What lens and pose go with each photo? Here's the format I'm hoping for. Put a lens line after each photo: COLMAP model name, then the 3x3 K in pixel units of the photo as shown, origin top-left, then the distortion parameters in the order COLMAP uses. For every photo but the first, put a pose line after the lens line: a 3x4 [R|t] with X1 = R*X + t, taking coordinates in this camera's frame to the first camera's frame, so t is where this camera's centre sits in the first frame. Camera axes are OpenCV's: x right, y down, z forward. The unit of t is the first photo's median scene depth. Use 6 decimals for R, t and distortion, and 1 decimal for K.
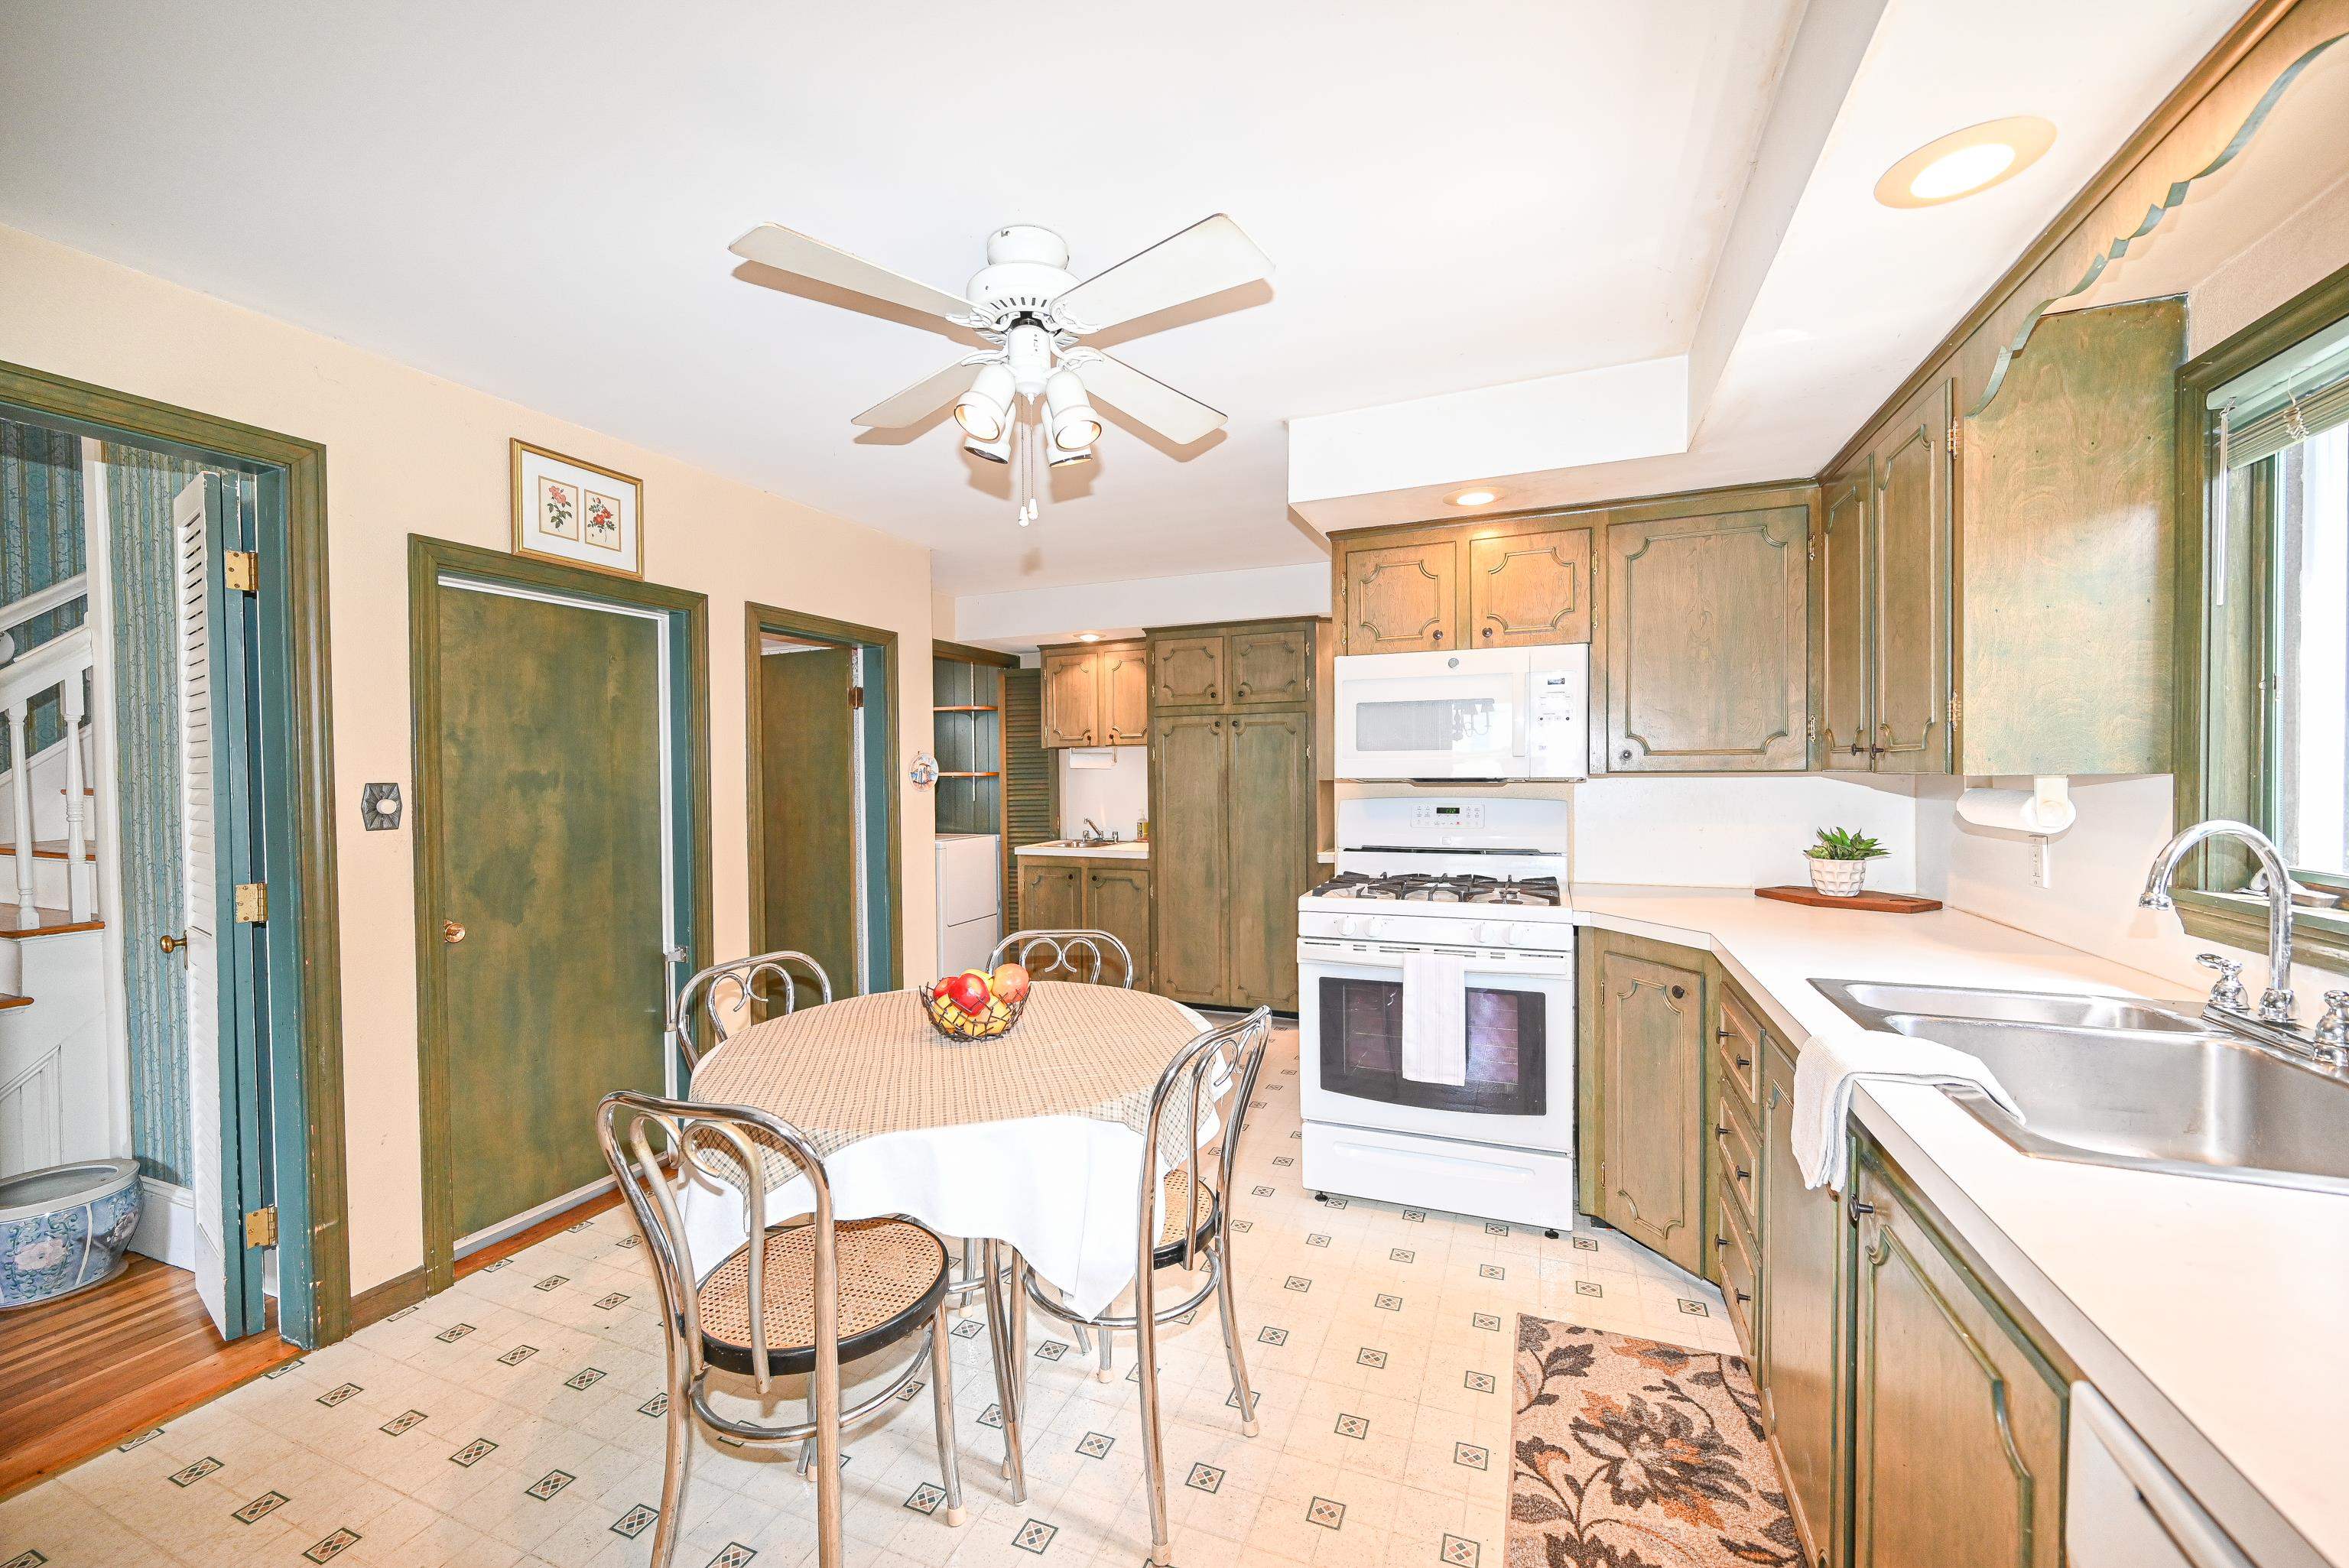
lens RADIAL K [[921.8, 0, 1167.9], [0, 921.8, 778.8], [0, 0, 1]] dist [-0.000382, 0.000060]
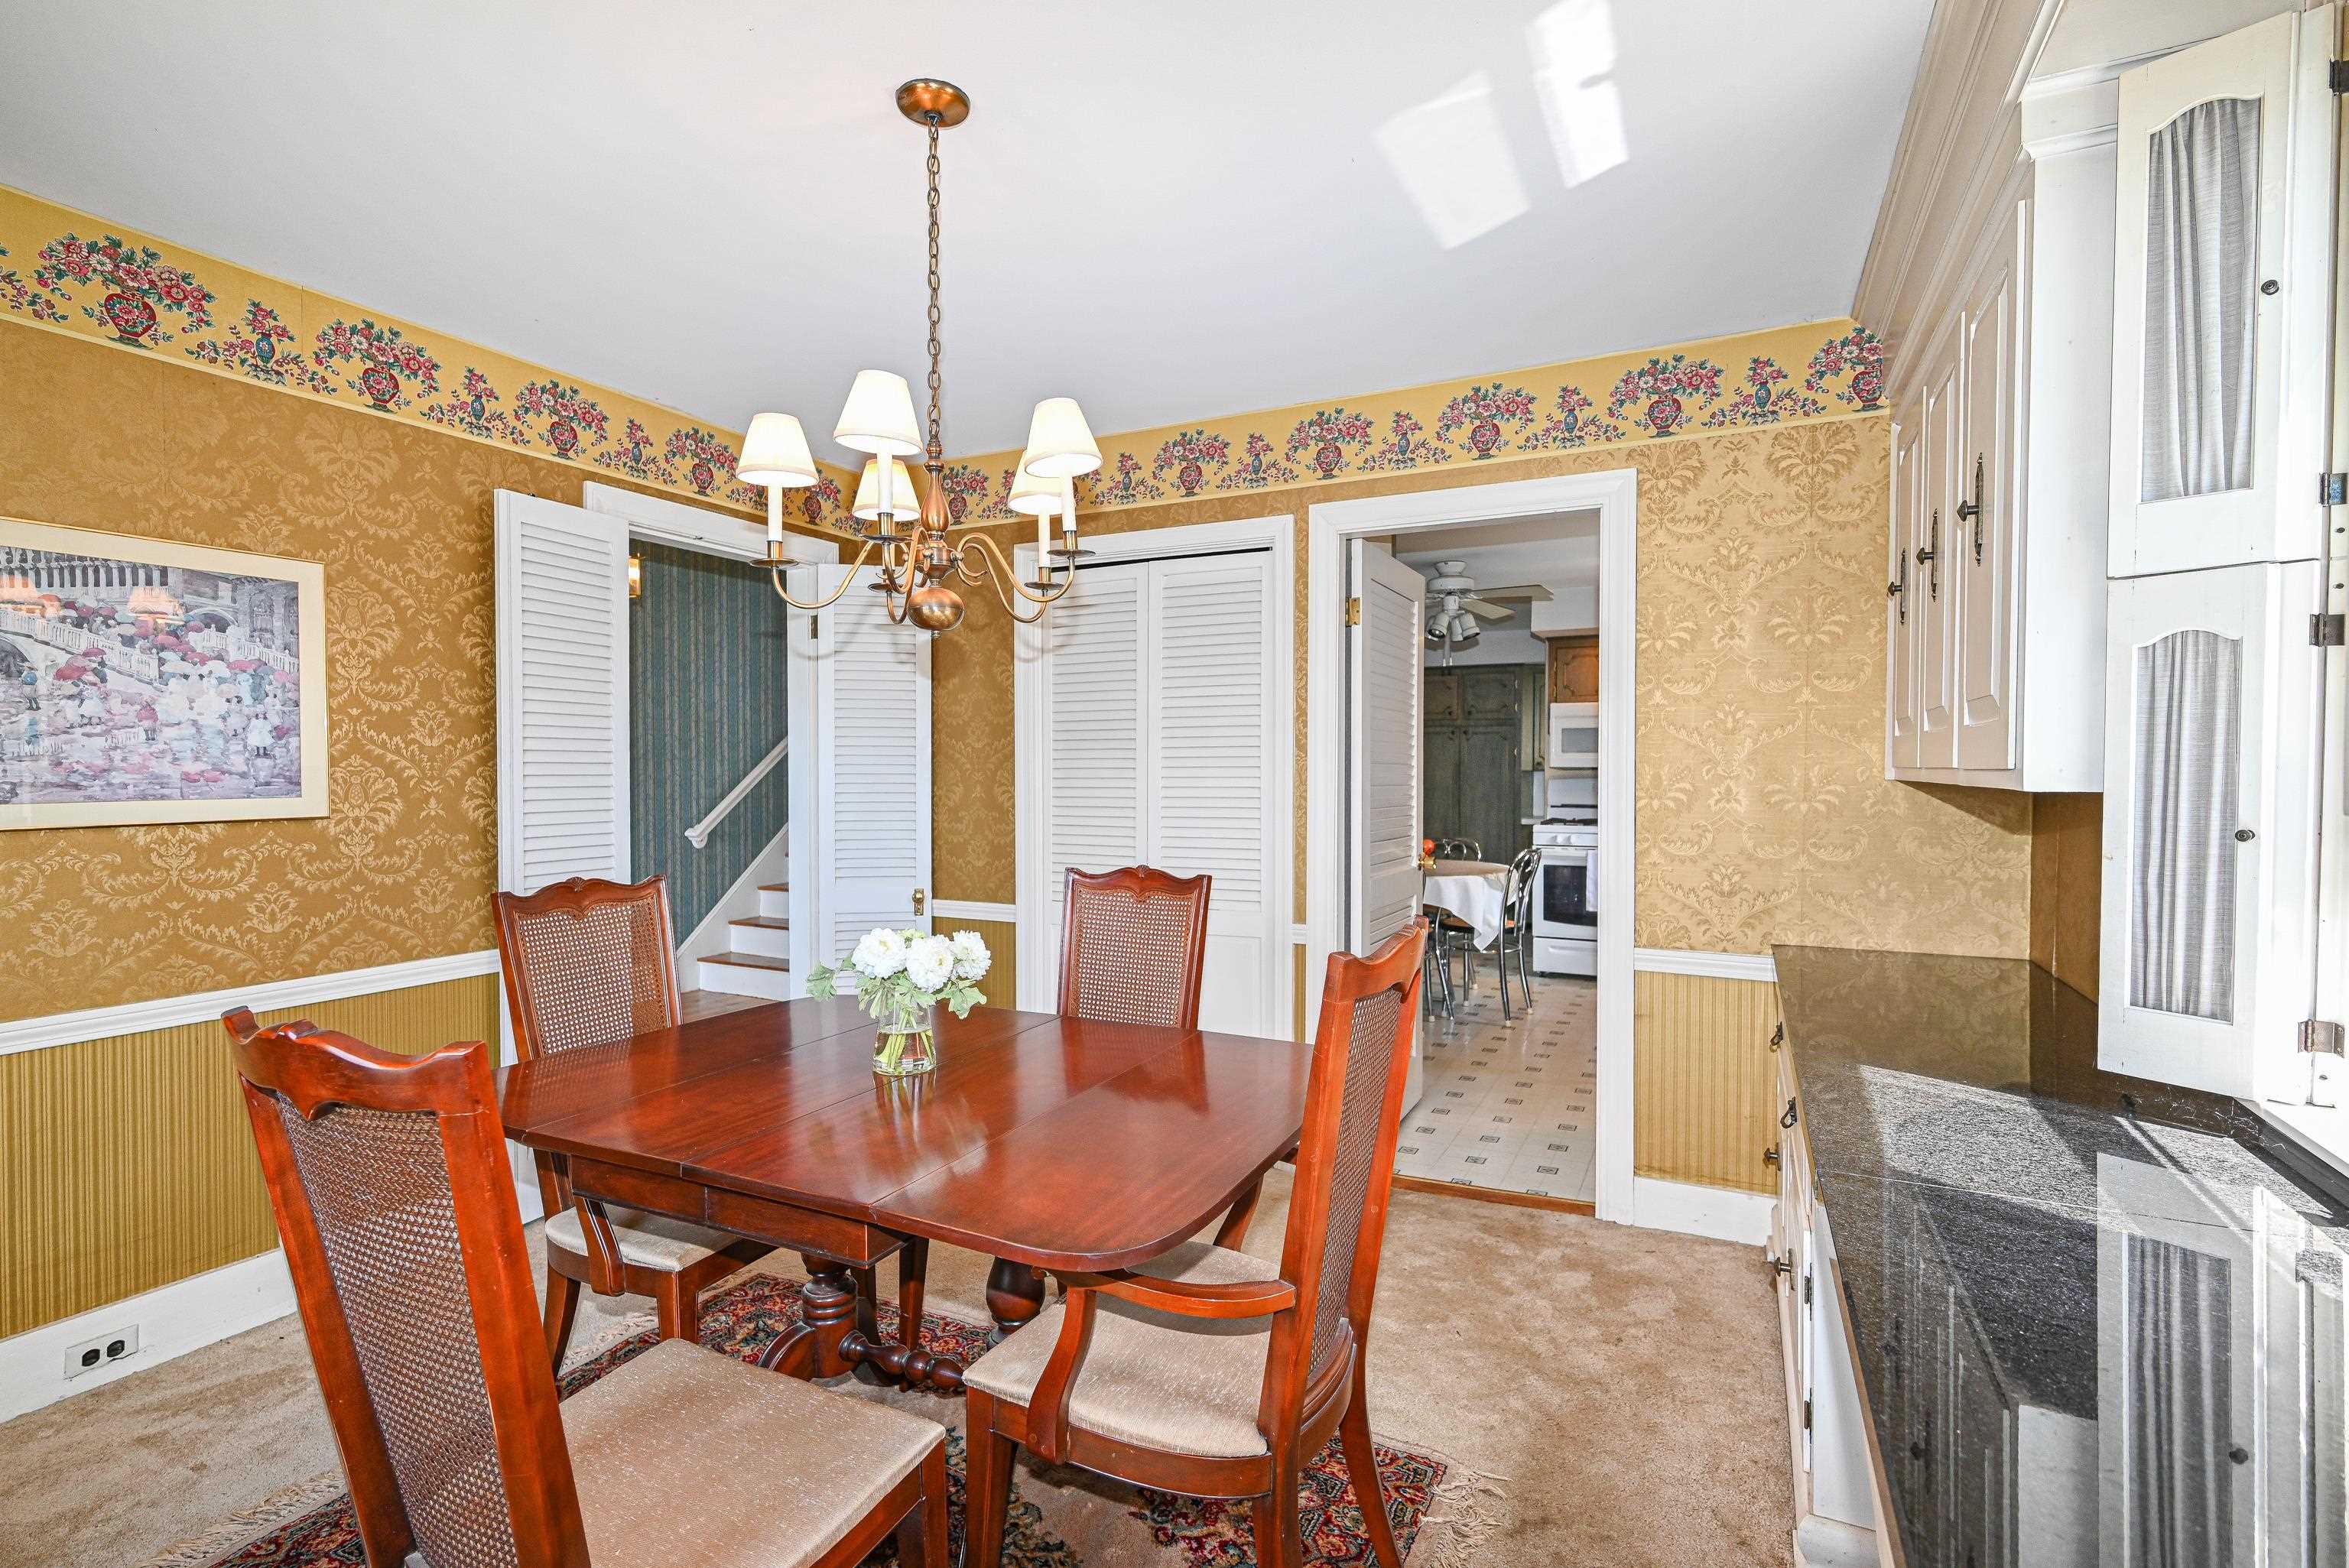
lens RADIAL K [[1076.9, 0, 1195.5], [0, 1076.9, 768.3], [0, 0, 1]] dist [0.016274, 0.000563]
pose [[0.997302, 0.016762, -0.071465, -0.239360], [-0.017186, 0.999838, -0.005315, 0.016273], [0.071365, 0.006529, 0.997429, -0.786810]]
